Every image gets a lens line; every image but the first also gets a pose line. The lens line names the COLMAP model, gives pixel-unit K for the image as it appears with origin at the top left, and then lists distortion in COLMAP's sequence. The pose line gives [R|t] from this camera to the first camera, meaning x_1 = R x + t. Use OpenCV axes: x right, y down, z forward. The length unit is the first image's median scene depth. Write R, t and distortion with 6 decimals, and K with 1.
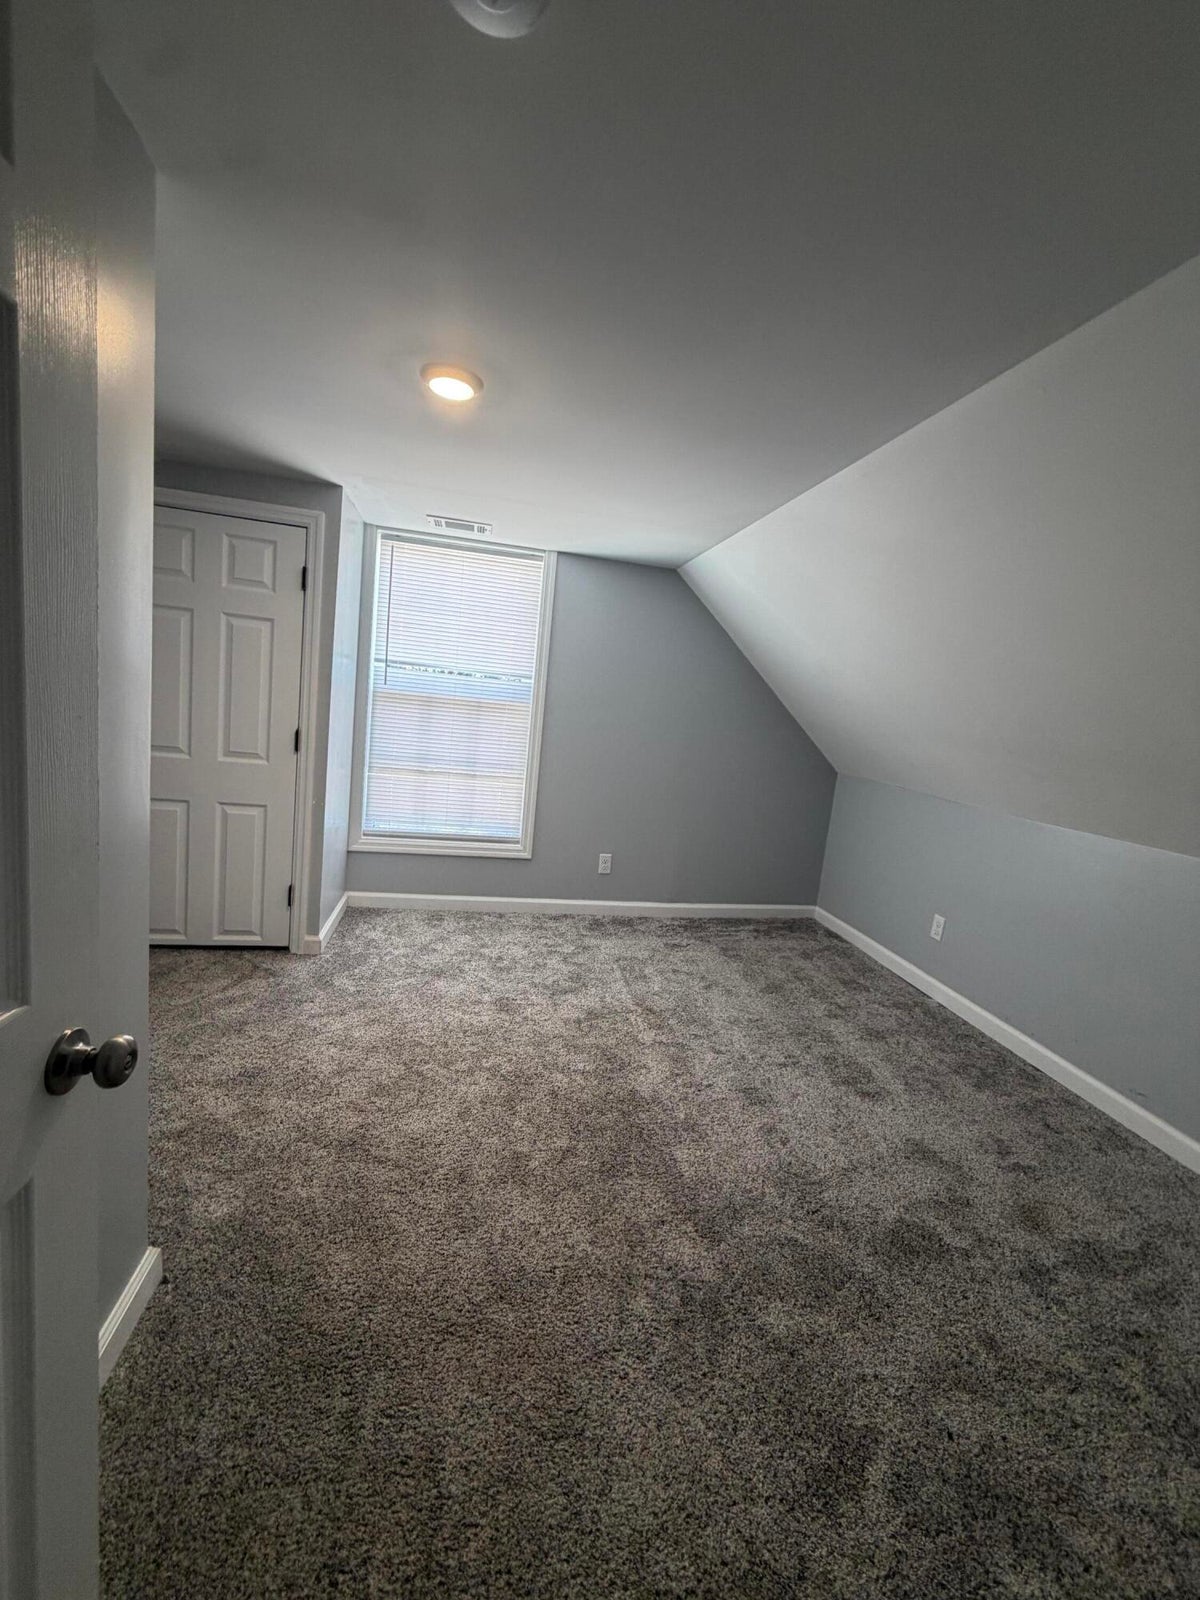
lens RADIAL K [[639.5, 0, 603.6], [0, 639.5, 787.3], [0, 0, 1]] dist [-0.000914, -0.000058]
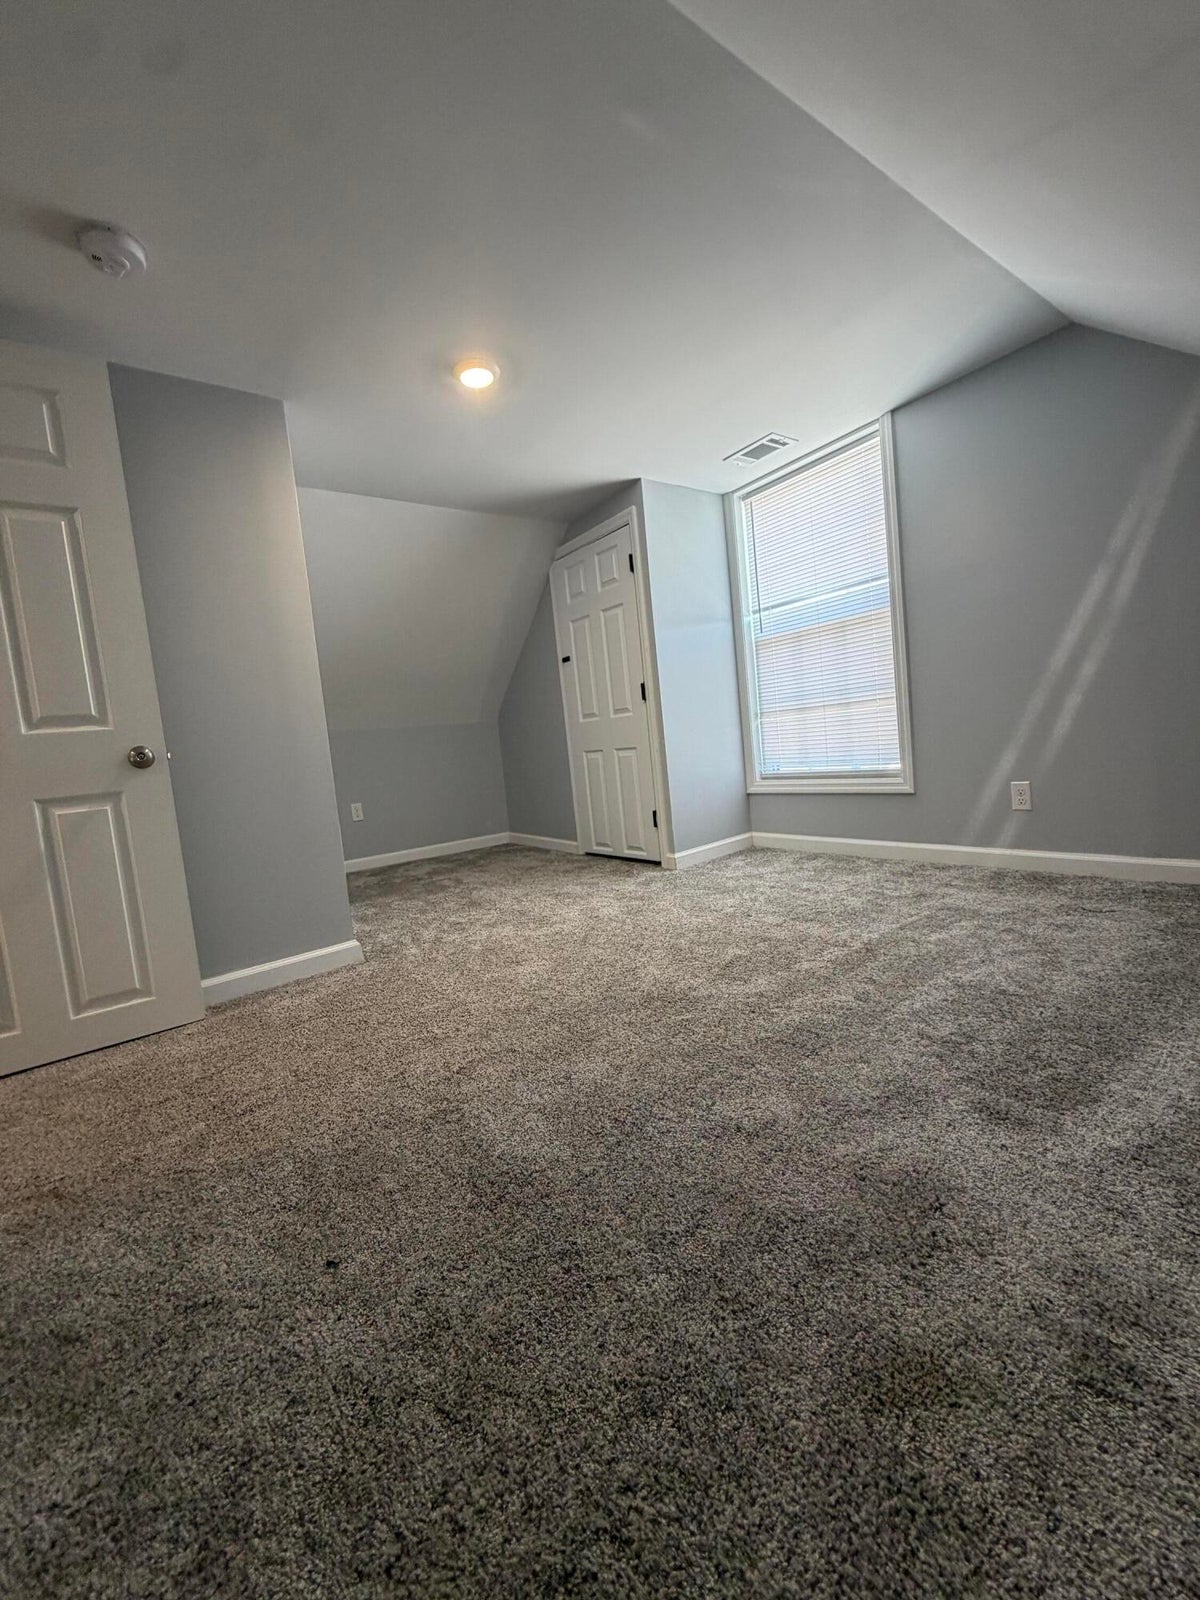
lens RADIAL K [[639.5, 0, 595.3], [0, 639.5, 784.8], [0, 0, 1]] dist [-0.000914, -0.000058]
pose [[0.419786, -0.078243, -0.904244, 0.570266], [0.033207, 0.996934, -0.070848, 0.184975], [0.907015, -0.000287, 0.421098, 0.373590]]
